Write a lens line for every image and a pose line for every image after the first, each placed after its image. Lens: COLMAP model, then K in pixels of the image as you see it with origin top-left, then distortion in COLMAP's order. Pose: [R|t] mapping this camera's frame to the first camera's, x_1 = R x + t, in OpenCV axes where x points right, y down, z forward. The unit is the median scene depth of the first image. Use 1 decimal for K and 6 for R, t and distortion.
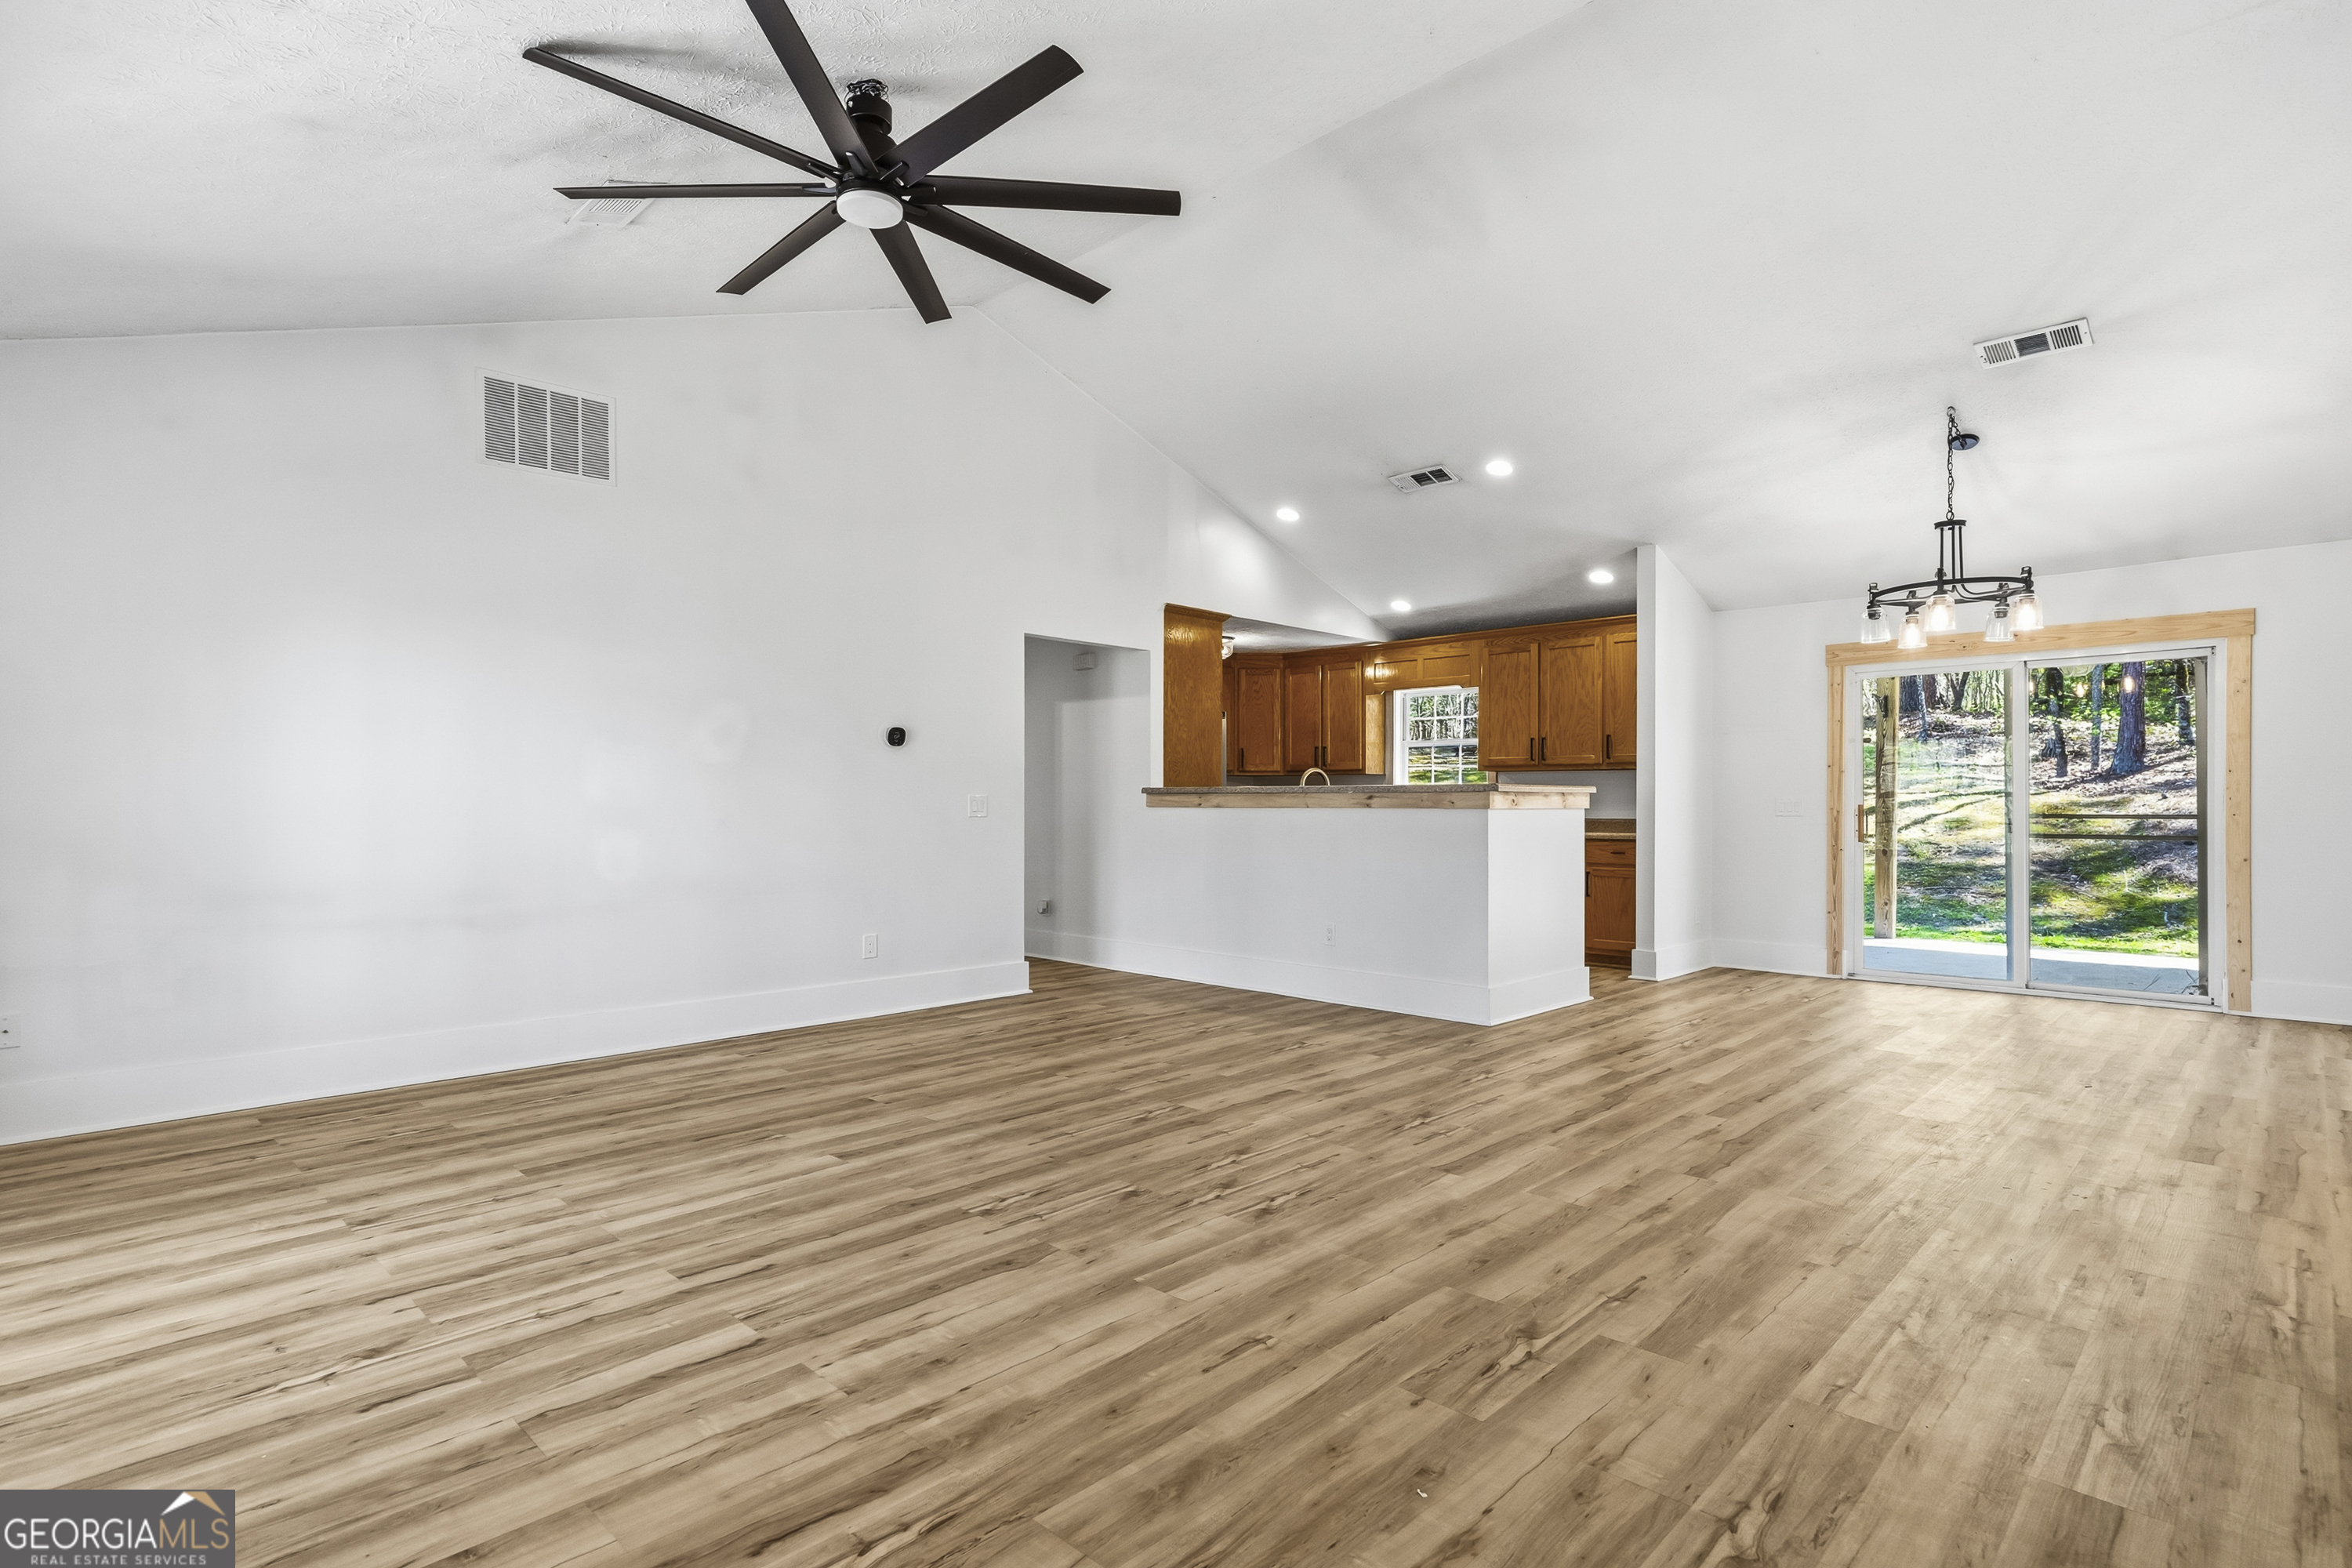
lens RADIAL K [[1161.7, 0, 1171.4], [0, 1161.7, 809.6], [0, 0, 1]] dist [0.002734, -0.000484]
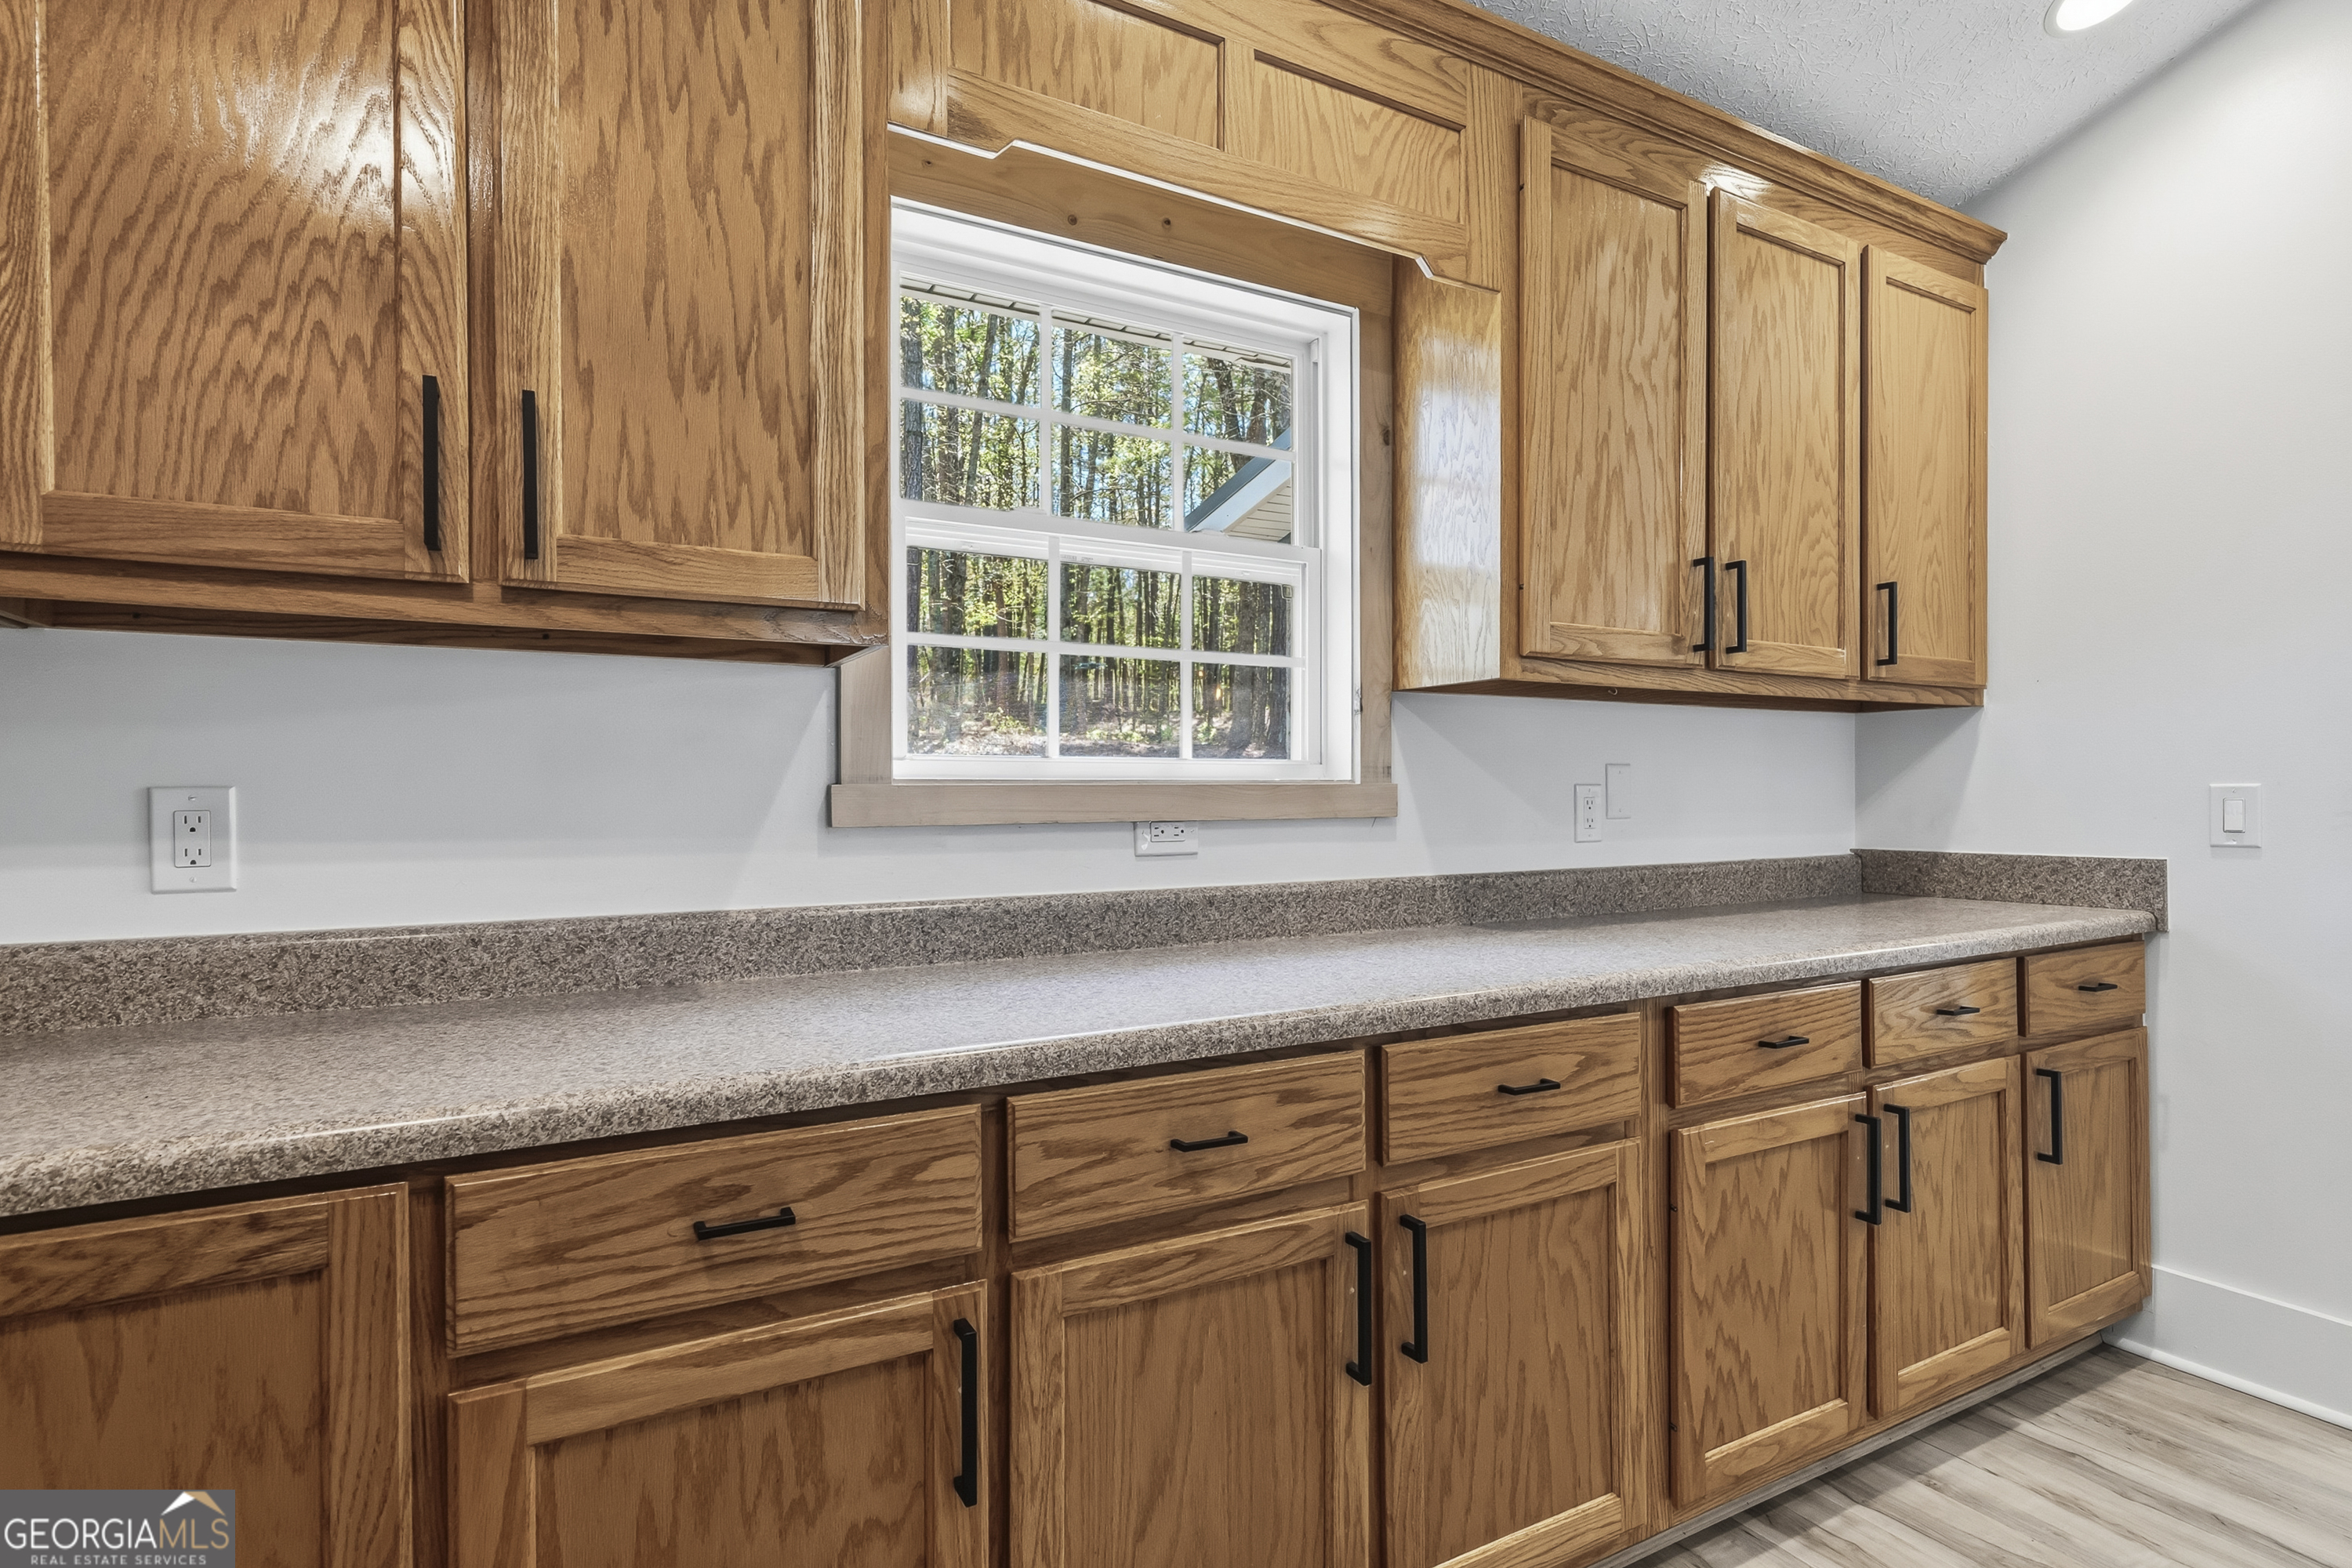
lens RADIAL K [[1161.7, 0, 1171.4], [0, 1161.7, 809.6], [0, 0, 1]] dist [0.002734, -0.000484]
pose [[0.292826, 0.001010, 0.956165, 0.084478], [0.013288, 0.999899, -0.005125, -0.016860], [-0.956074, 0.014206, 0.292782, 2.386793]]
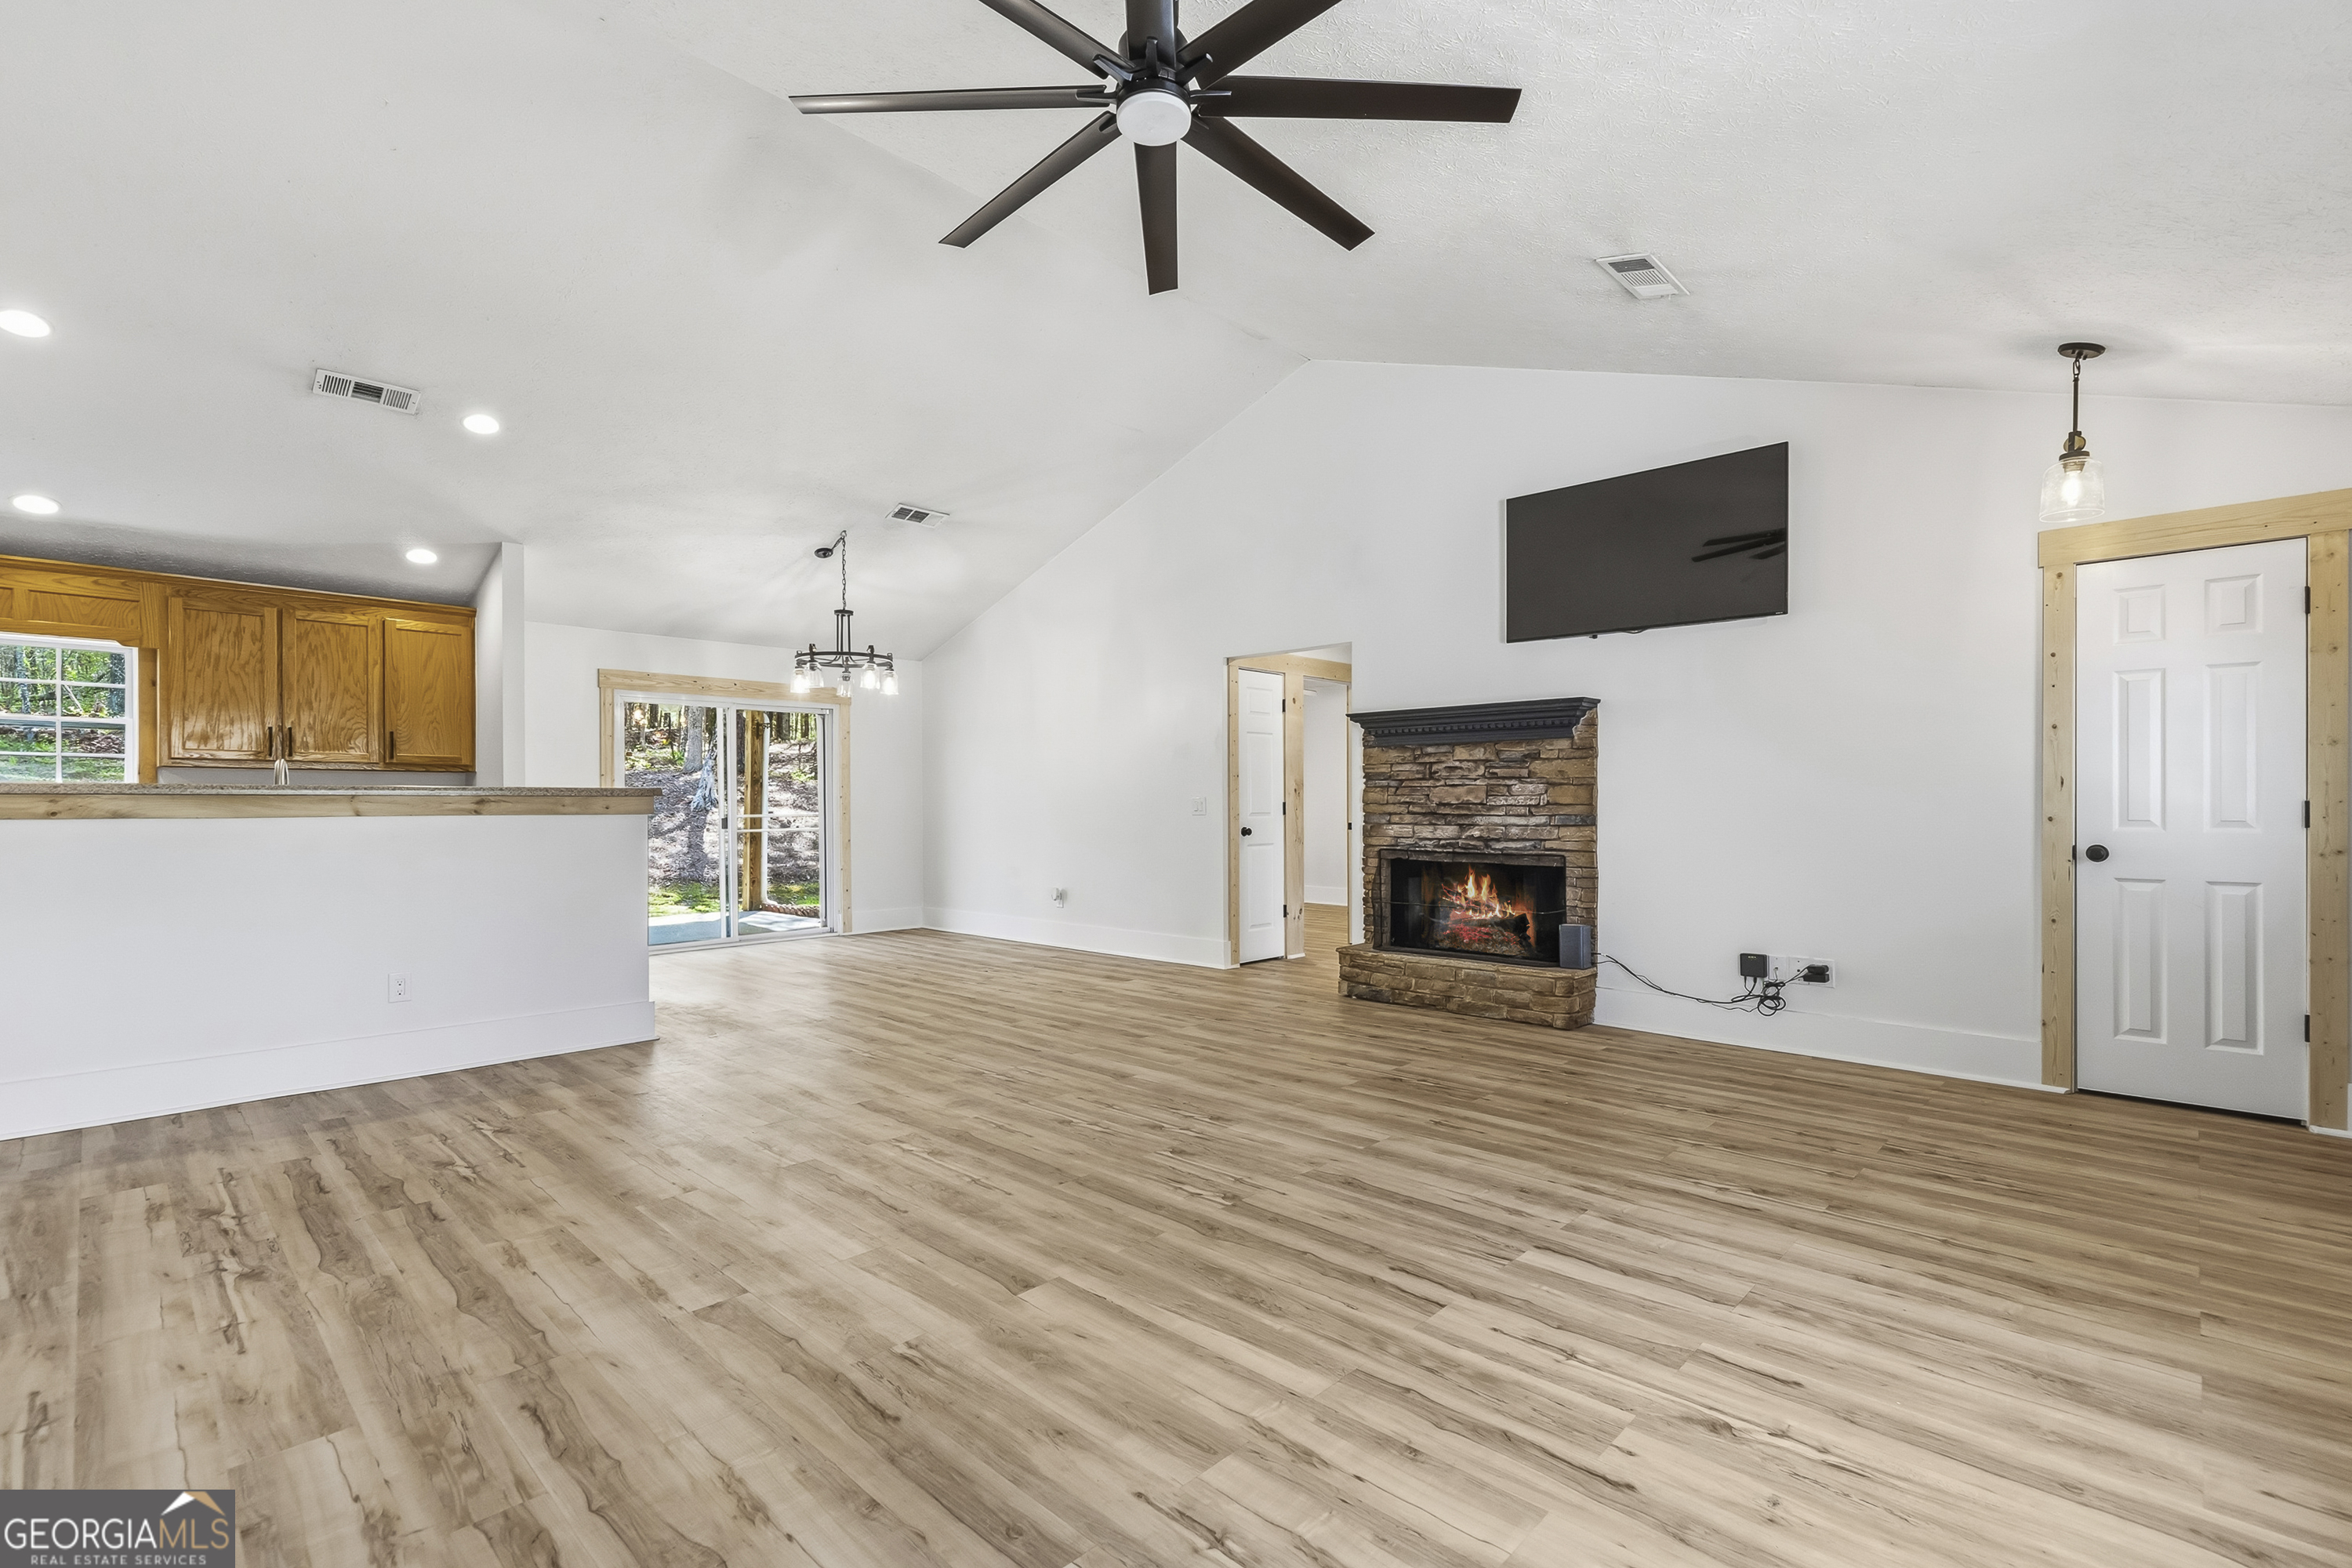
lens RADIAL K [[1054.2, 0, 1171.4], [0, 1054.2, 803.5], [0, 0, 1]] dist [0.000353, 0.000142]
pose [[-0.005160, 0.000927, 0.999986, -0.944171], [0.009326, 0.999956, -0.000879, -0.007361], [-0.999943, 0.009322, -0.005168, 0.898852]]
